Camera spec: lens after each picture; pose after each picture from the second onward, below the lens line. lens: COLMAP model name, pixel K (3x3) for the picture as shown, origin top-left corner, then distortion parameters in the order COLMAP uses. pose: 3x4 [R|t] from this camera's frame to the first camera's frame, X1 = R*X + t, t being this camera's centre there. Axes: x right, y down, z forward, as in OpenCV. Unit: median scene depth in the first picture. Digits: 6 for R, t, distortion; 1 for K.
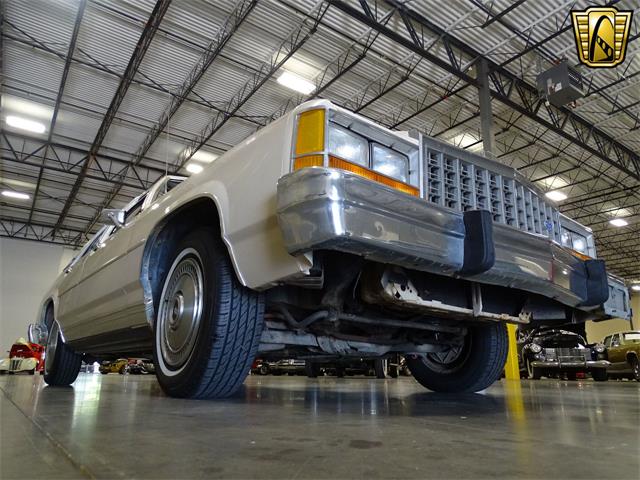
lens RADIAL K [[455.5, 0, 319.8], [0, 455.5, 242.3], [0, 0, 1]] dist [-0.006721, 0.014026]
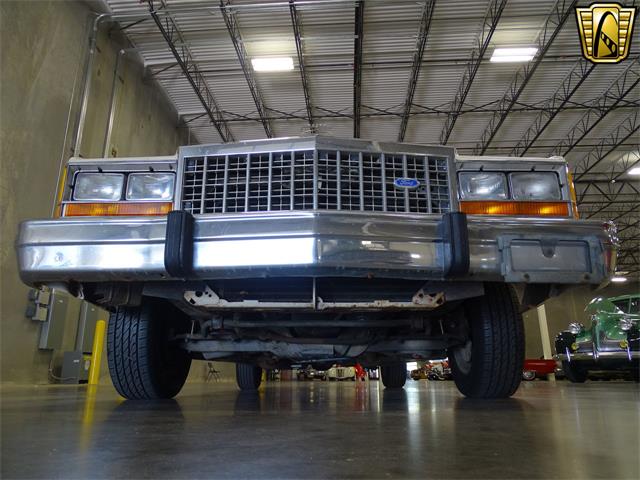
lens RADIAL K [[455.5, 0, 328.9], [0, 455.5, 244.7], [0, 0, 1]] dist [-0.006721, 0.014026]
pose [[0.792541, -0.195936, -0.577485, 0.120807], [0.192123, 0.978978, -0.068491, 0.013793], [0.578765, -0.056666, 0.813524, 0.038830]]
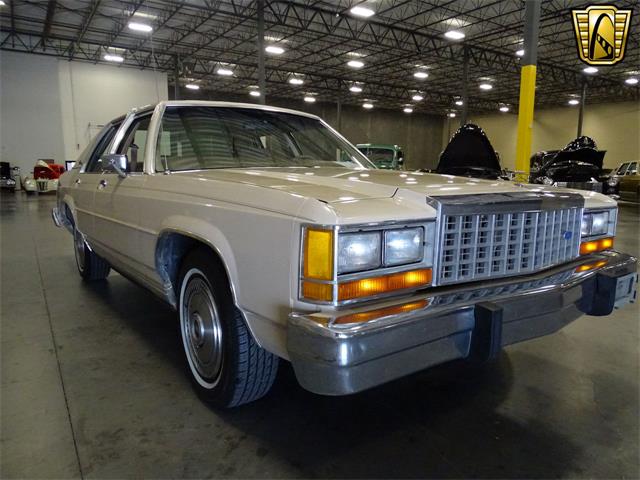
lens RADIAL K [[455.5, 0, 319.9], [0, 455.5, 241.9], [0, 0, 1]] dist [-0.006721, 0.014026]
pose [[0.999538, -0.005081, -0.029978, 0.001743], [0.017077, 0.909555, 0.415233, -0.064380], [0.025156, -0.415553, 0.909221, 0.018698]]
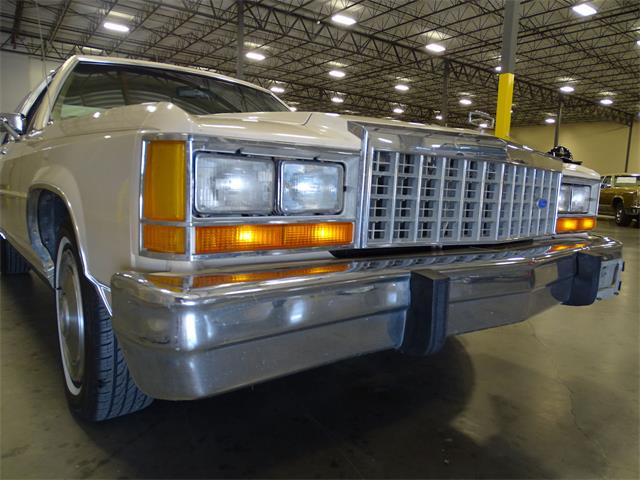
lens RADIAL K [[455.5, 0, 321.9], [0, 455.5, 246.8], [0, 0, 1]] dist [-0.006721, 0.014026]
pose [[0.999784, 0.013621, 0.015709, 0.018348], [-0.018765, 0.916506, 0.399581, -0.040382], [-0.008955, -0.399789, 0.916563, 0.042902]]
